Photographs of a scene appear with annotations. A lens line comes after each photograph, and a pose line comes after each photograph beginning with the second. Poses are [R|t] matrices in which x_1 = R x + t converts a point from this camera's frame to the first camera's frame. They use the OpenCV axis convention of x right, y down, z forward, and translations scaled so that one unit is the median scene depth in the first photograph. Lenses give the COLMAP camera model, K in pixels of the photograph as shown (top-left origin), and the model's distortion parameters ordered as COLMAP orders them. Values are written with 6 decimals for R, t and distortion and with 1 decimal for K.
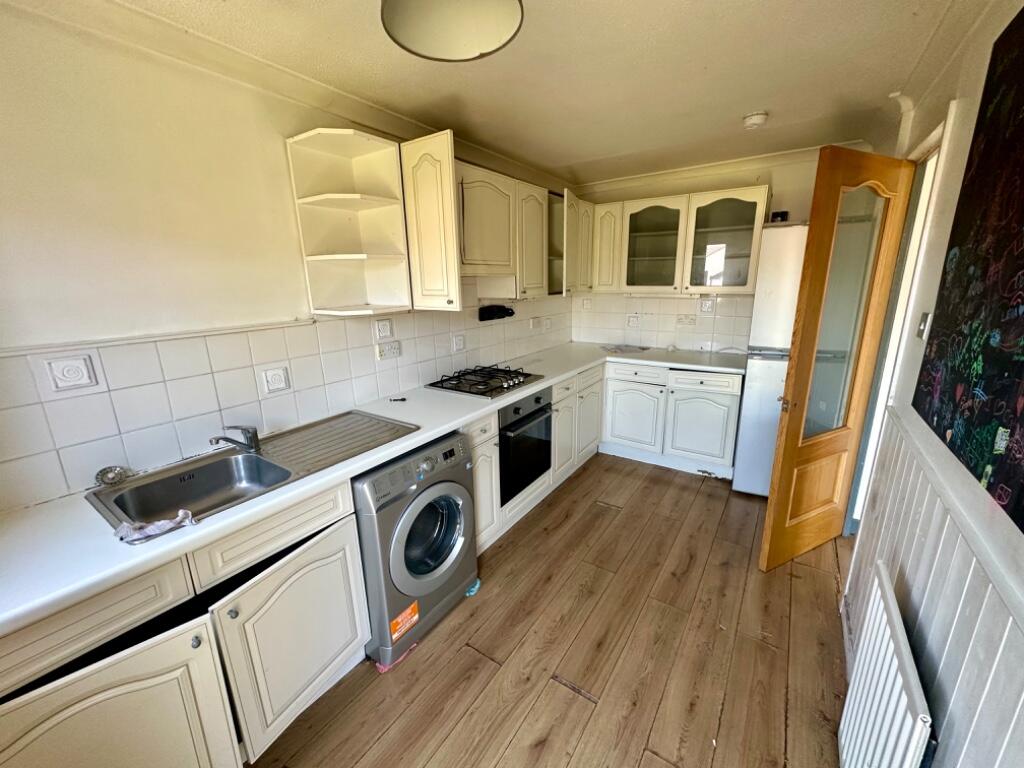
lens RADIAL K [[413.5, 0, 510.9], [0, 413.5, 384.4], [0, 0, 1]] dist [-0.000900, 0.000529]
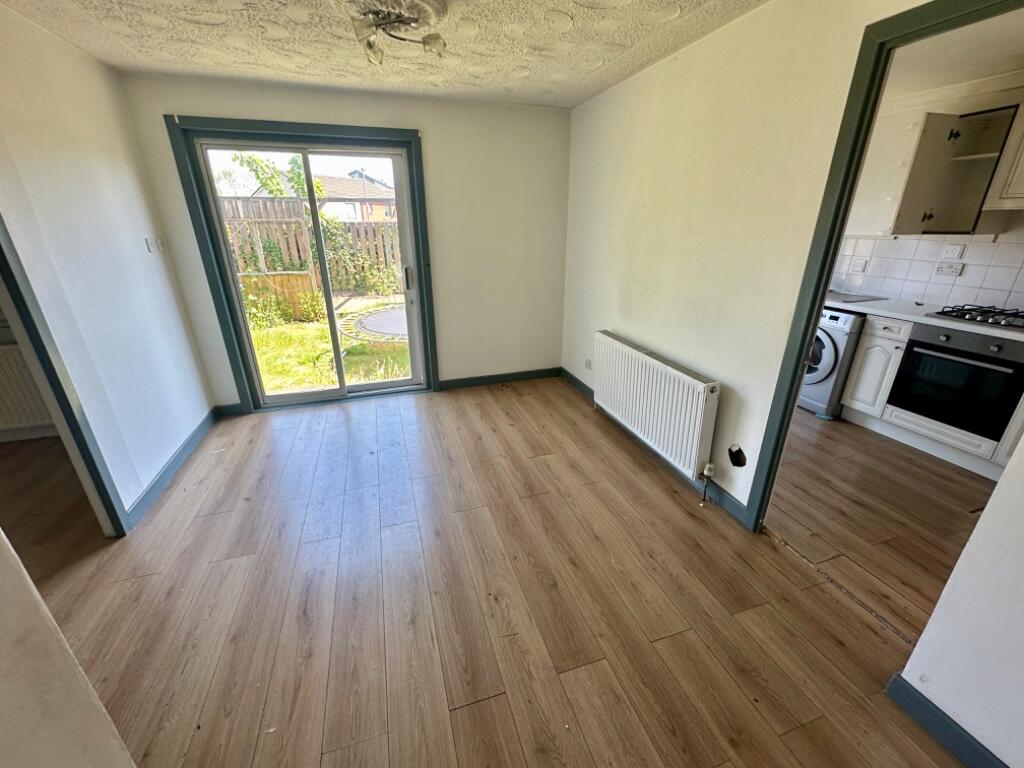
lens RADIAL K [[413.5, 0, 515.0], [0, 413.5, 385.8], [0, 0, 1]] dist [-0.000900, 0.000529]
pose [[-0.614317, 0.305810, -0.727389, 1.759500], [-0.187549, 0.838835, 0.511059, -0.199557], [0.766446, 0.450373, -0.457956, 0.770385]]
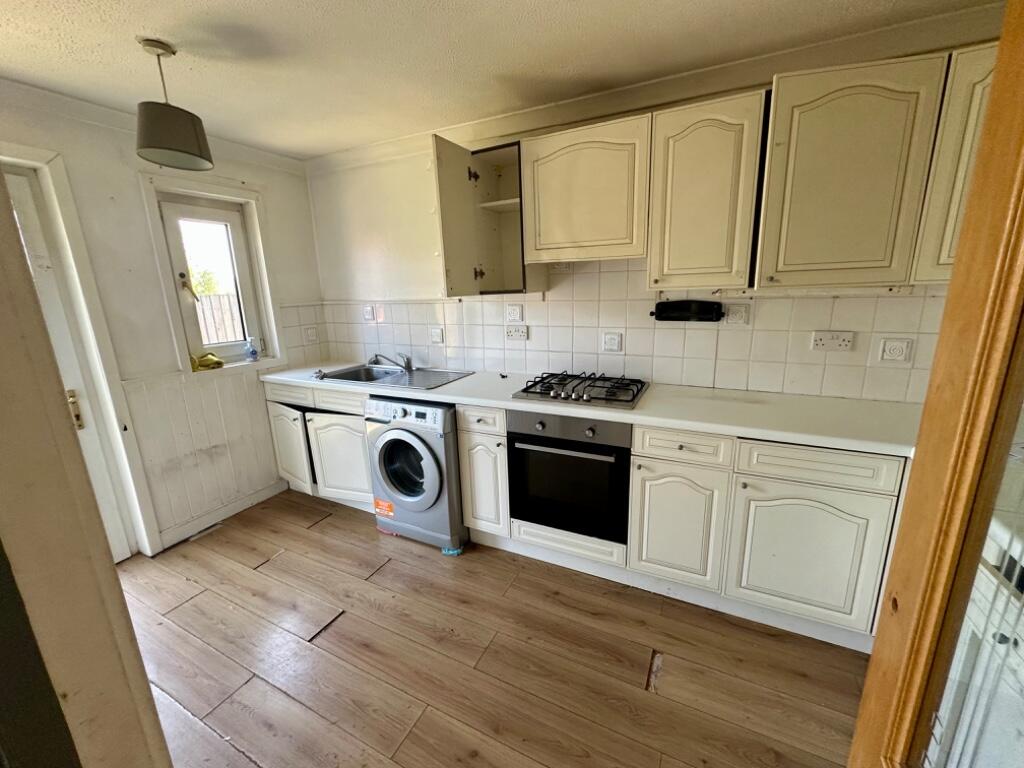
lens RADIAL K [[413.5, 0, 512.7], [0, 413.5, 386.4], [0, 0, 1]] dist [-0.000900, 0.000529]
pose [[0.133437, 0.247031, -0.959776, 0.879737], [-0.222677, 0.951148, 0.213852, -0.196071], [0.965717, 0.185185, 0.181926, 0.881131]]
